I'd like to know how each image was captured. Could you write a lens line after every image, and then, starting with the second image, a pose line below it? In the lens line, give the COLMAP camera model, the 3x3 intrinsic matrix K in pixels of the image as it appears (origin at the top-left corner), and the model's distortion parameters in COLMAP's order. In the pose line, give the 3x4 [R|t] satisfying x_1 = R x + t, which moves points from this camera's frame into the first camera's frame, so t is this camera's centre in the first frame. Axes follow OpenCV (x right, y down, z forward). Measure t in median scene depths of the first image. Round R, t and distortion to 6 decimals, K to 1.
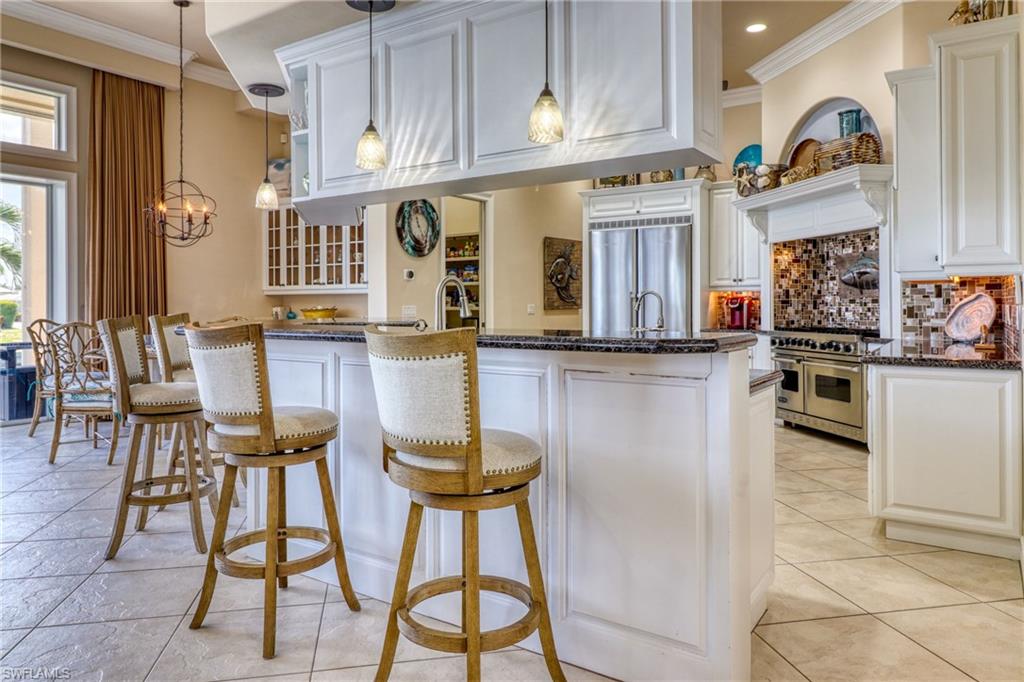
lens RADIAL K [[681.0, 0, 519.6], [0, 681.0, 306.8], [0, 0, 1]] dist [0.002851, 0.000253]
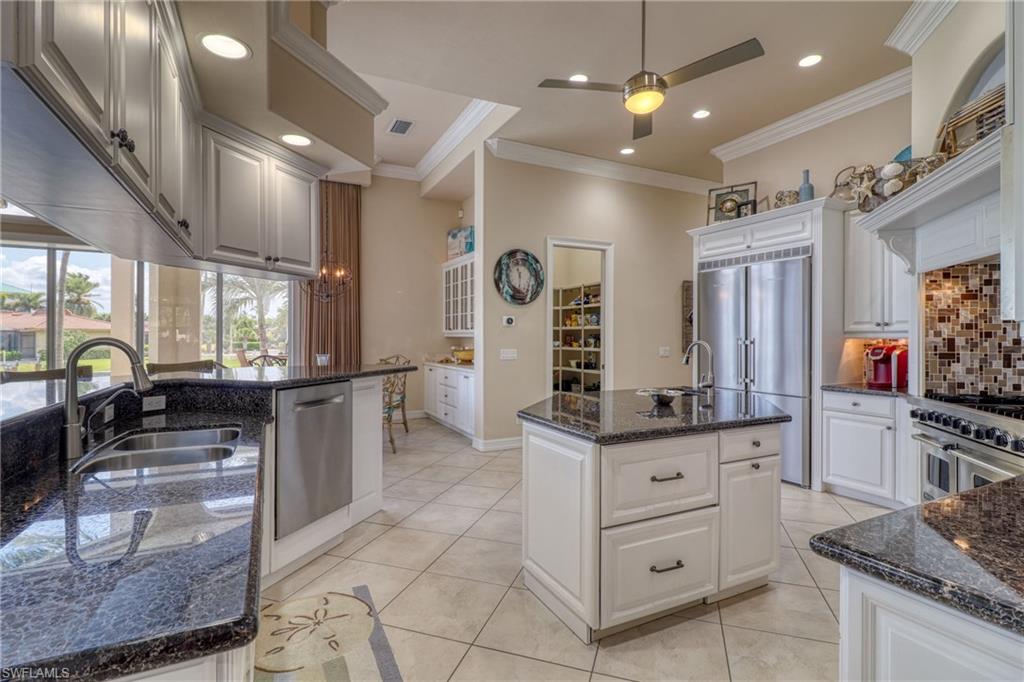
lens RADIAL K [[486.5, 0, 513.2], [0, 486.5, 337.3], [0, 0, 1]] dist [0.000467, -0.000154]
pose [[0.863618, 0.007657, -0.504089, 0.242233], [-0.009277, 0.999957, -0.000703, -0.020437], [0.504062, 0.005284, 0.863651, 0.324050]]
